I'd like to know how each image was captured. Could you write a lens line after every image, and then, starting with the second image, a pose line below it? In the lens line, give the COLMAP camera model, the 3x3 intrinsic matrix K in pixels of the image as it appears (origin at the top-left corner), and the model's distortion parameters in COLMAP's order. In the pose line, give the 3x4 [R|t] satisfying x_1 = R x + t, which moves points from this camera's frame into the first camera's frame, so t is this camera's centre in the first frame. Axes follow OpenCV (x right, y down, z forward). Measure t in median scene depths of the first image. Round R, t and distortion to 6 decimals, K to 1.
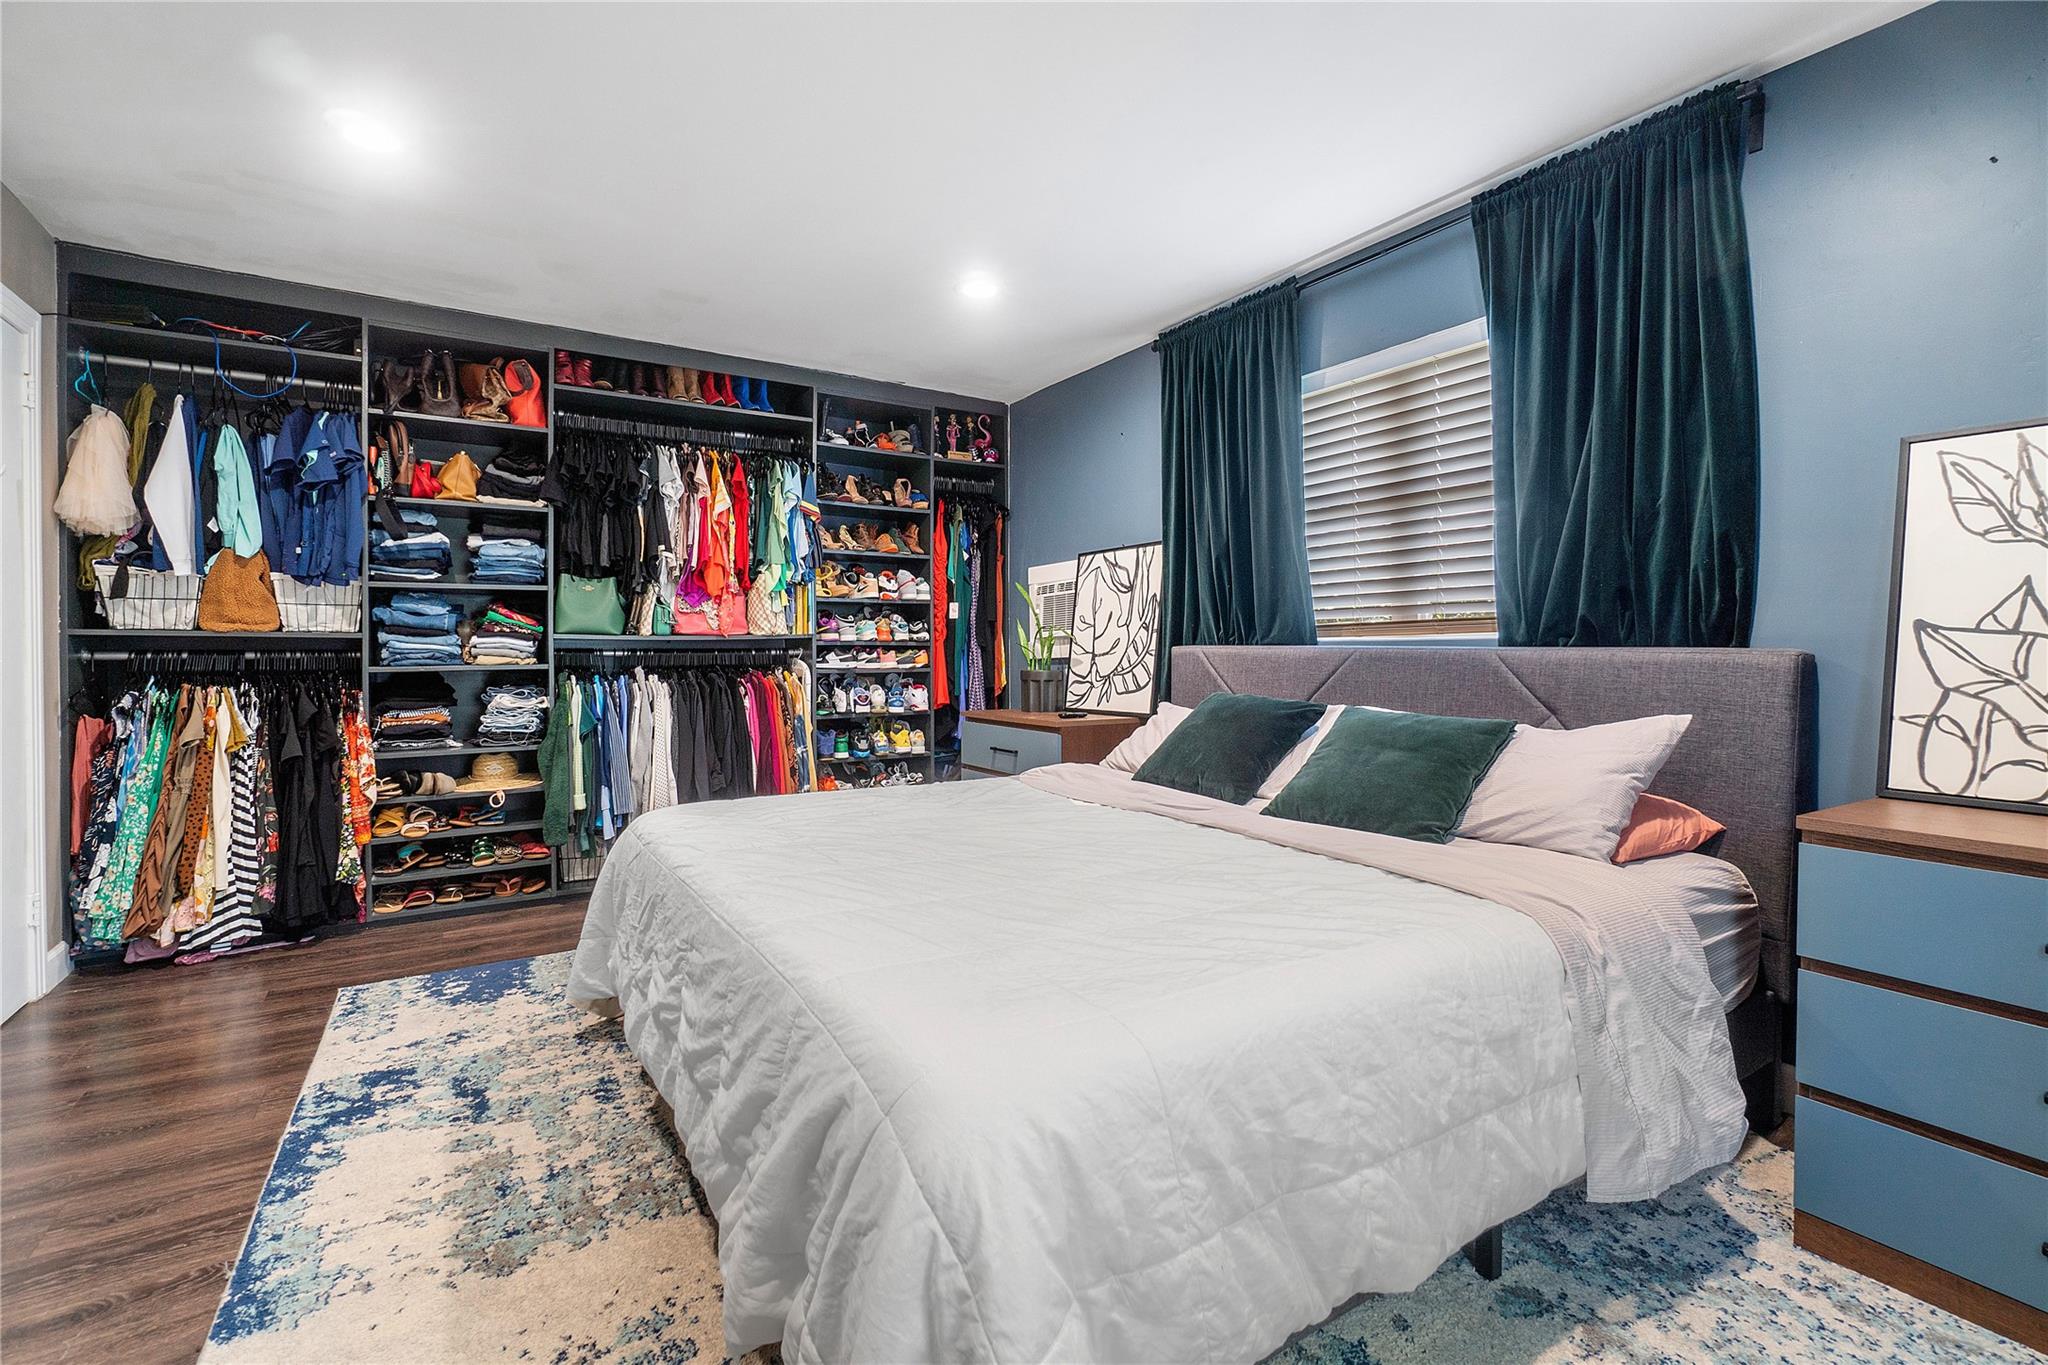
lens RADIAL K [[909.4, 0, 1019.5], [0, 909.4, 666.2], [0, 0, 1]] dist [-0.004271, -0.000154]
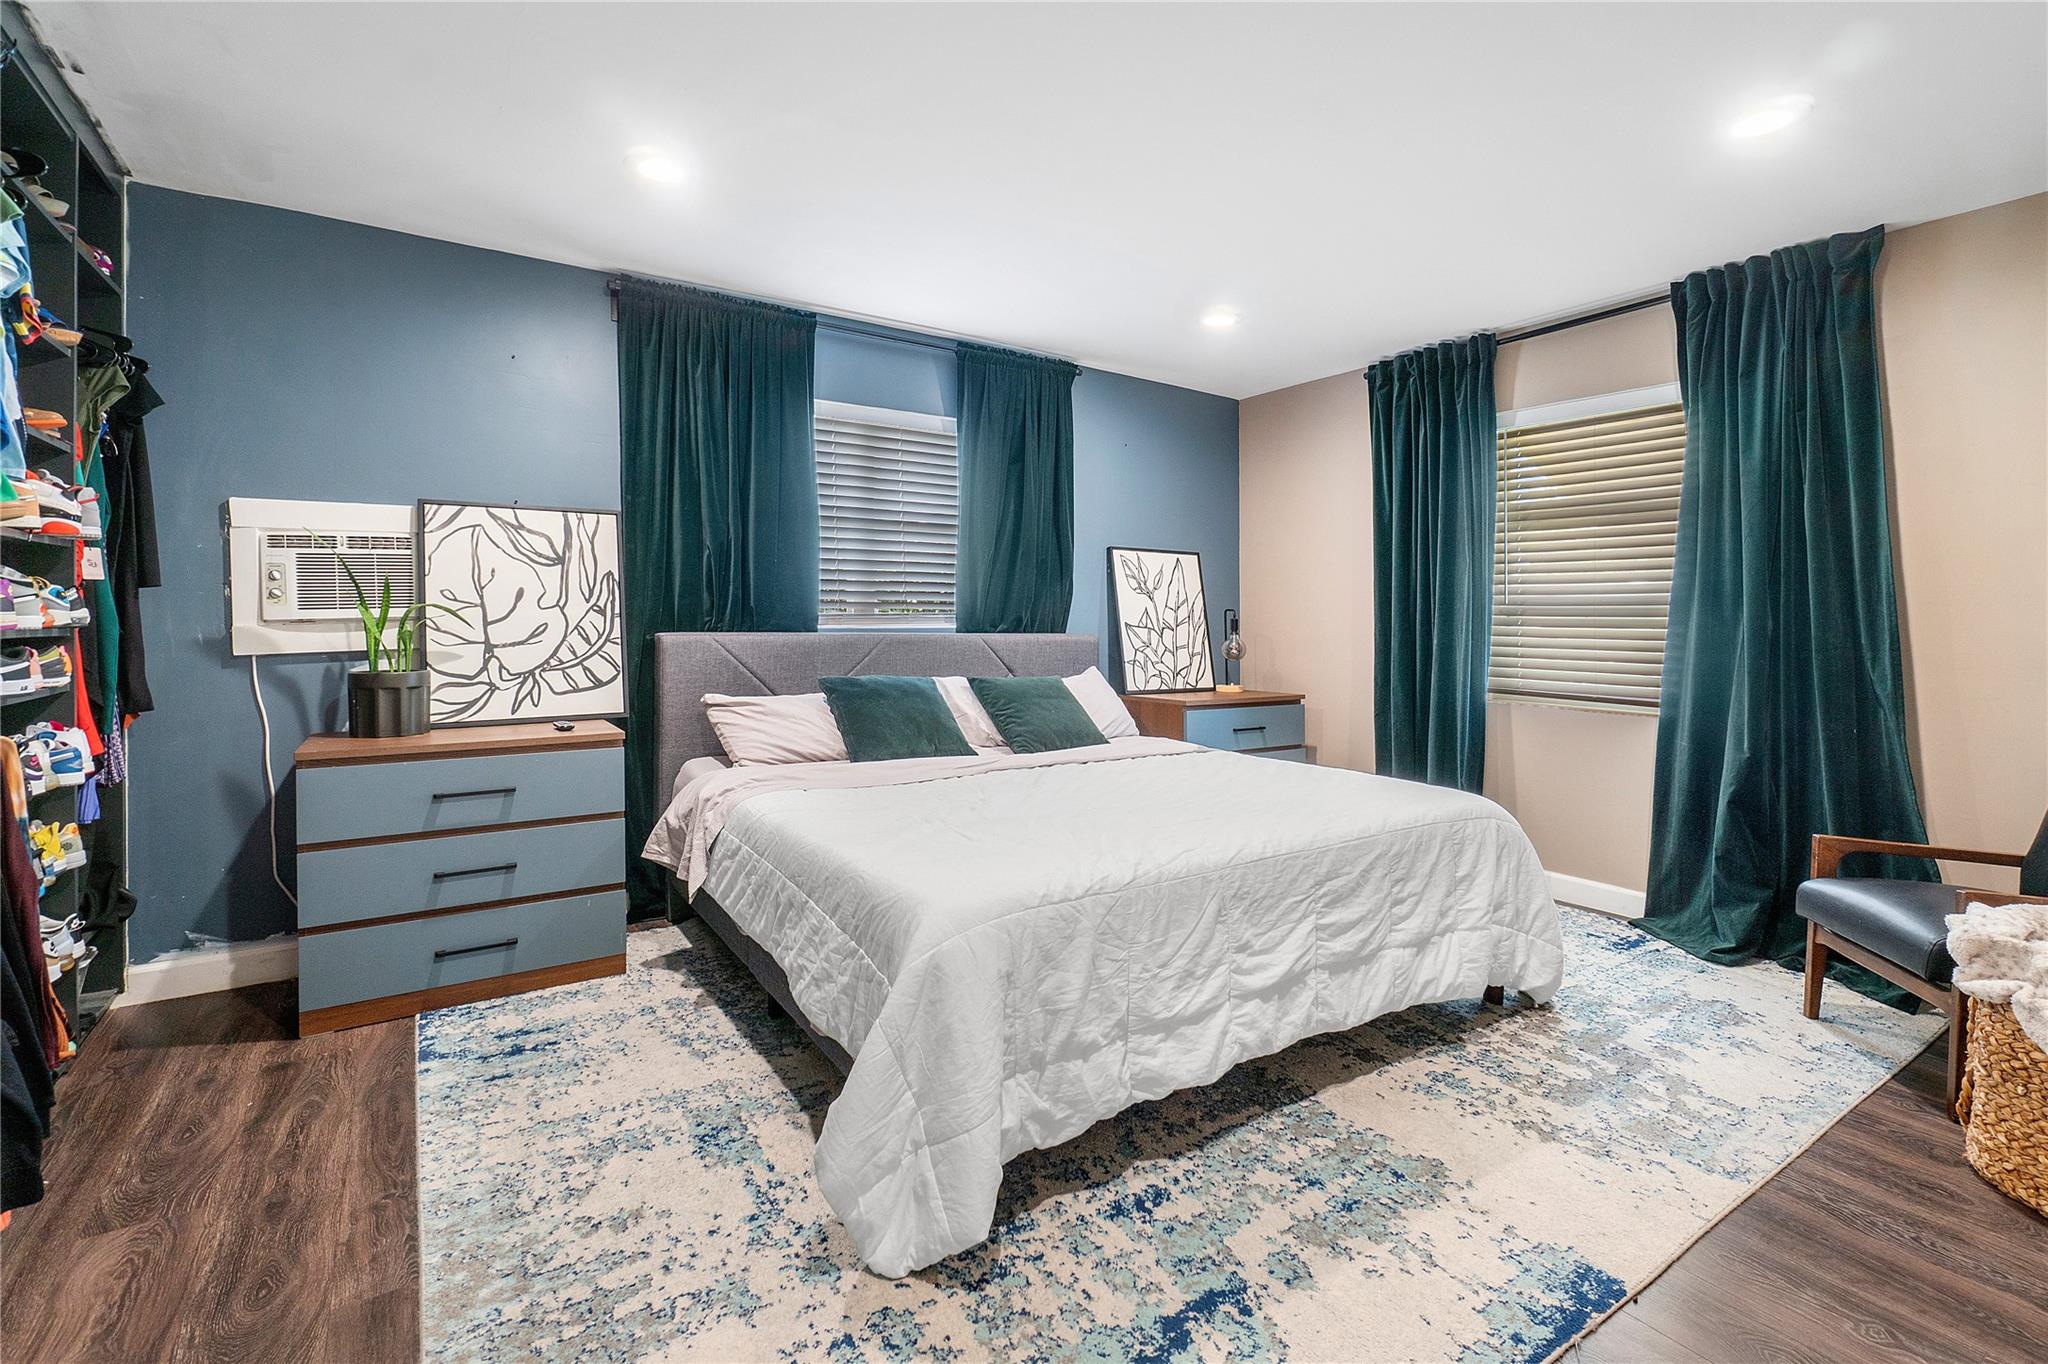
lens RADIAL K [[916.5, 0, 1020.1], [0, 916.5, 620.7], [0, 0, 1]] dist [-0.001611, -0.000140]
pose [[-0.019338, -0.005354, 0.999799, -0.724229], [0.011047, 0.999923, 0.005568, -0.034584], [-0.999752, 0.011153, -0.019277, 0.636110]]
